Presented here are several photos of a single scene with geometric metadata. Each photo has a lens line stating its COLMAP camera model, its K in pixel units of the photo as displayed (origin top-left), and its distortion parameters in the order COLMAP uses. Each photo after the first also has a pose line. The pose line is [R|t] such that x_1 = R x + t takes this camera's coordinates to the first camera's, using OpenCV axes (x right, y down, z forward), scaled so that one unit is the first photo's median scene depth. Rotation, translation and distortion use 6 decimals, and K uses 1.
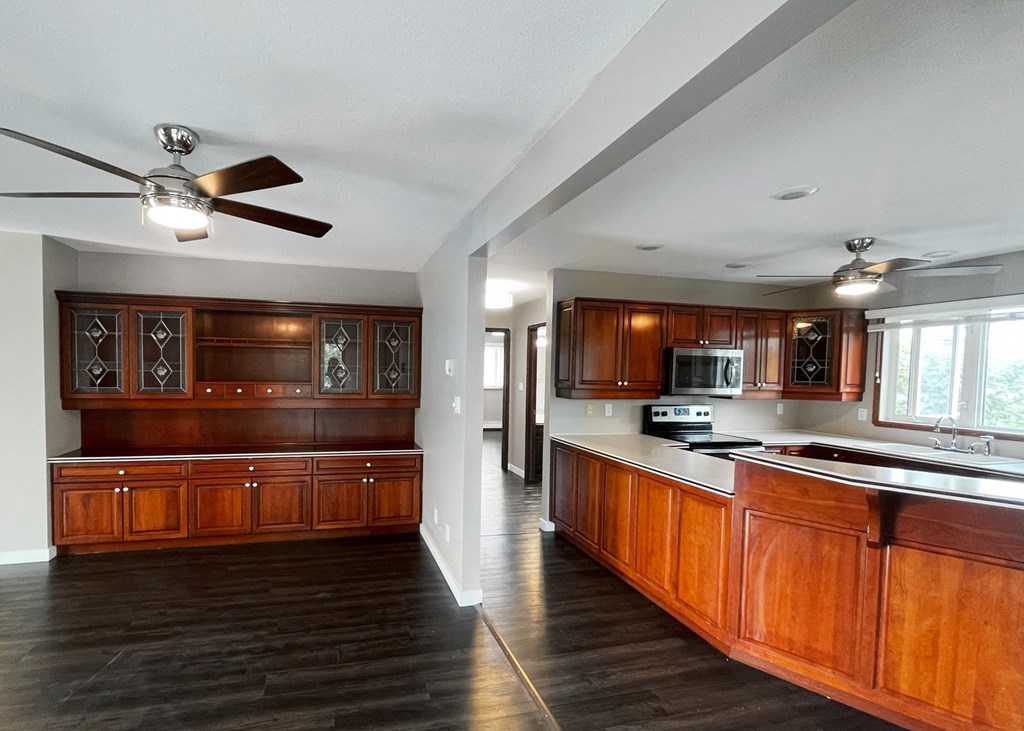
lens RADIAL K [[470.9, 0, 445.3], [0, 470.9, 382.3], [0, 0, 1]] dist [-0.000812, -0.000038]
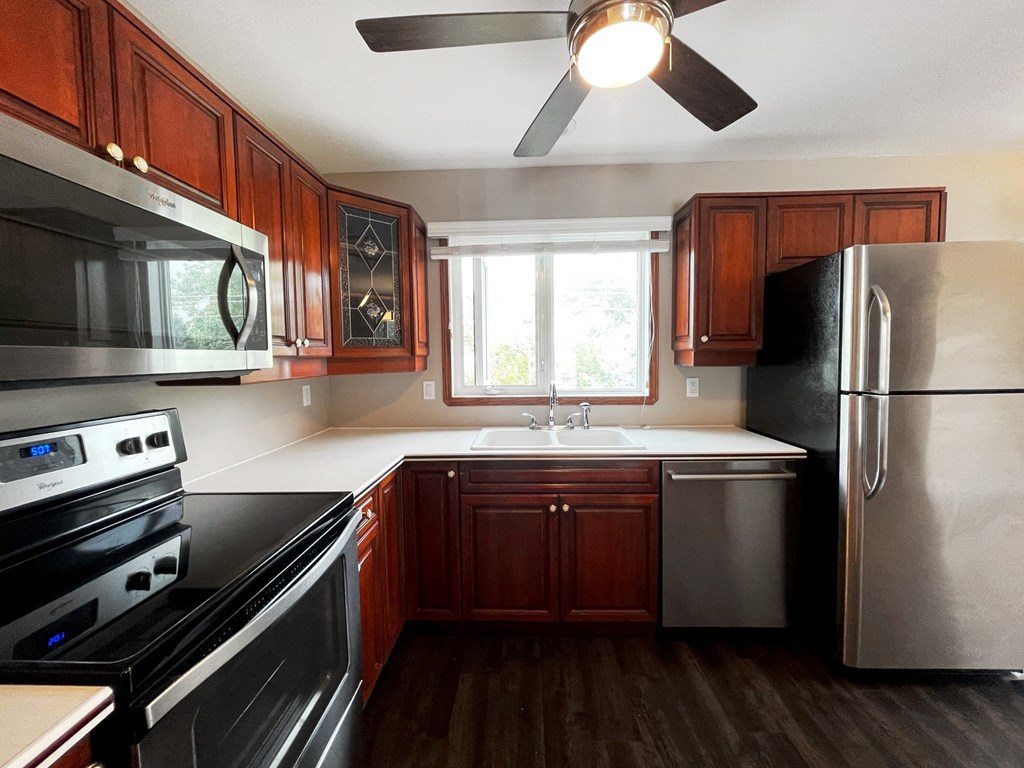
lens RADIAL K [[413.0, 0, 511.5], [0, 413.0, 381.3], [0, 0, 1]] dist [0.001580, 0.000839]
pose [[0.282542, -0.080665, 0.955857, 0.392460], [0.045458, 0.996464, 0.070655, 0.022090], [-0.958177, 0.023488, 0.285210, 0.752640]]
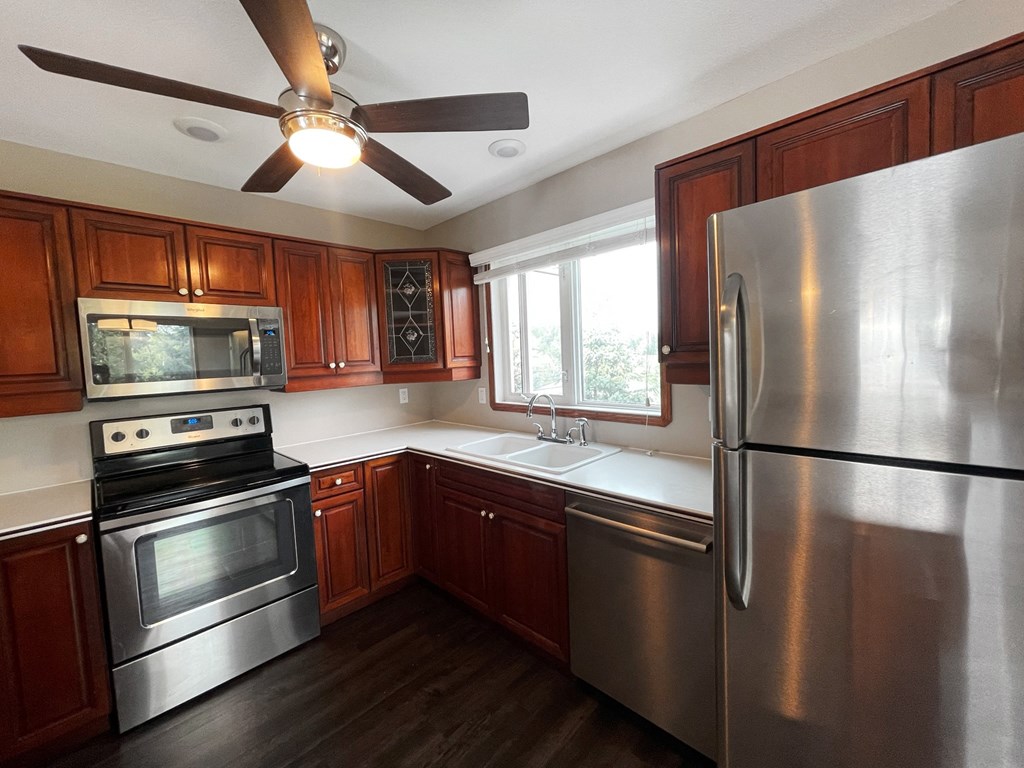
lens RADIAL K [[413.0, 0, 511.5], [0, 413.0, 381.3], [0, 0, 1]] dist [0.001580, 0.000839]
pose [[0.853094, -0.086433, 0.514548, 0.605338], [0.071762, 0.996248, 0.048370, 0.017496], [-0.516798, -0.004340, 0.856096, 0.422137]]
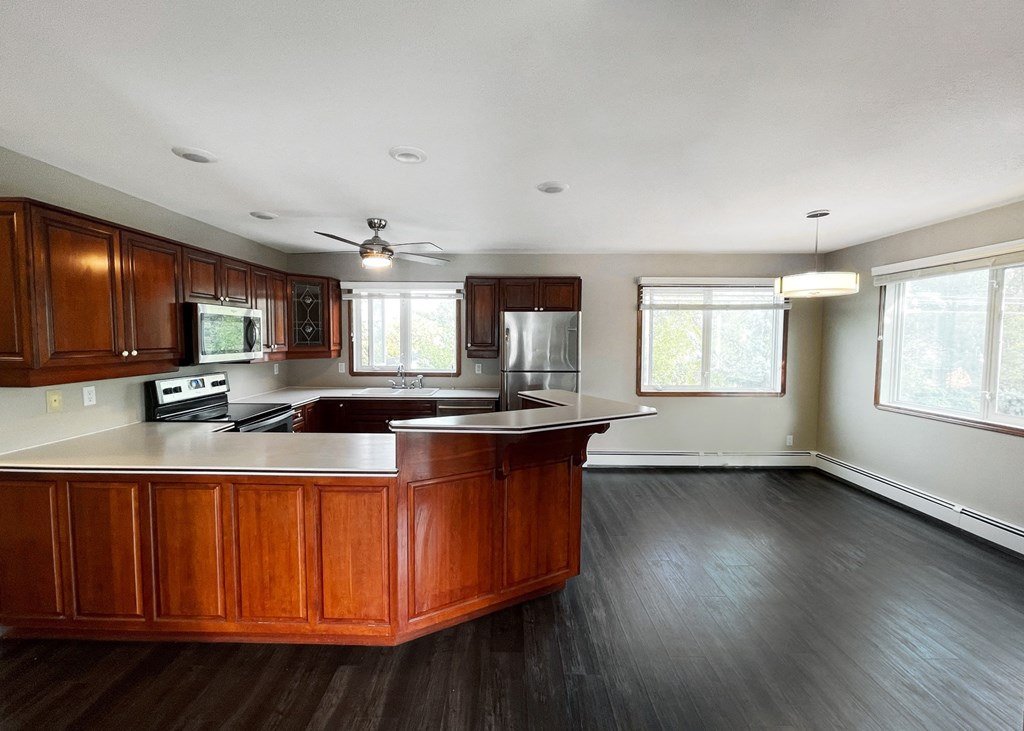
lens RADIAL K [[422.4, 0, 504.7], [0, 422.4, 360.5], [0, 0, 1]] dist [-0.002334, -0.000117]
pose [[0.256853, -0.071455, 0.963805, -0.055109], [0.025551, 0.997416, 0.067138, -0.013103], [-0.966113, 0.007382, 0.258015, 0.322189]]
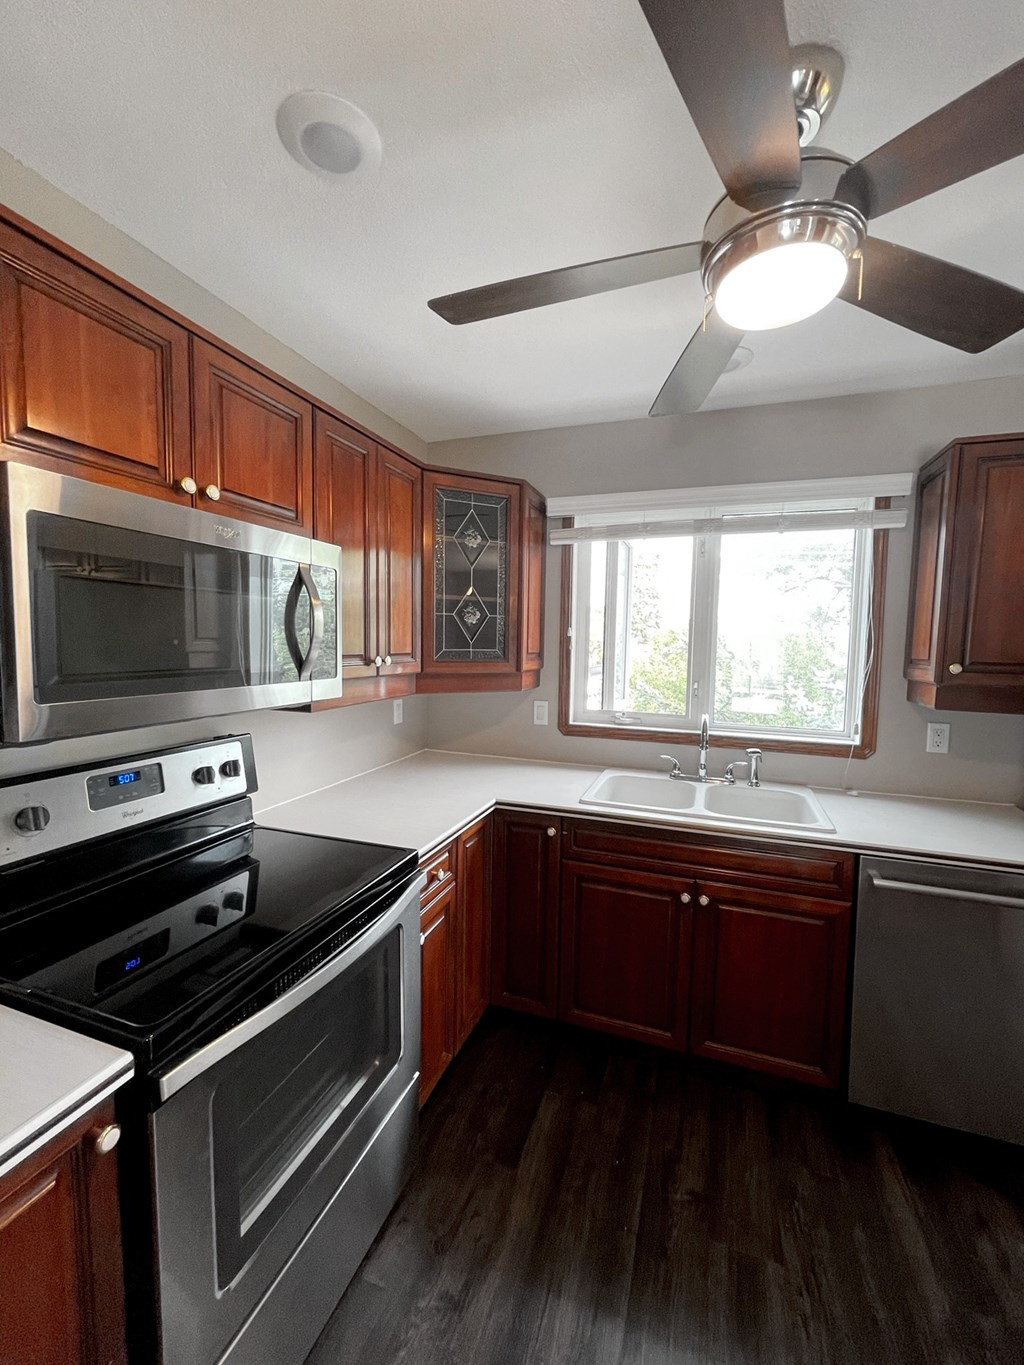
lens RADIAL K [[550.5, 0, 522.9], [0, 550.5, 682.1], [0, 0, 1]] dist [0.001580, 0.000839]
pose [[0.552339, -0.069845, 0.830688, 0.404505], [0.014694, 0.997145, 0.074071, -0.008048], [-0.833490, -0.028706, 0.551788, 0.714811]]
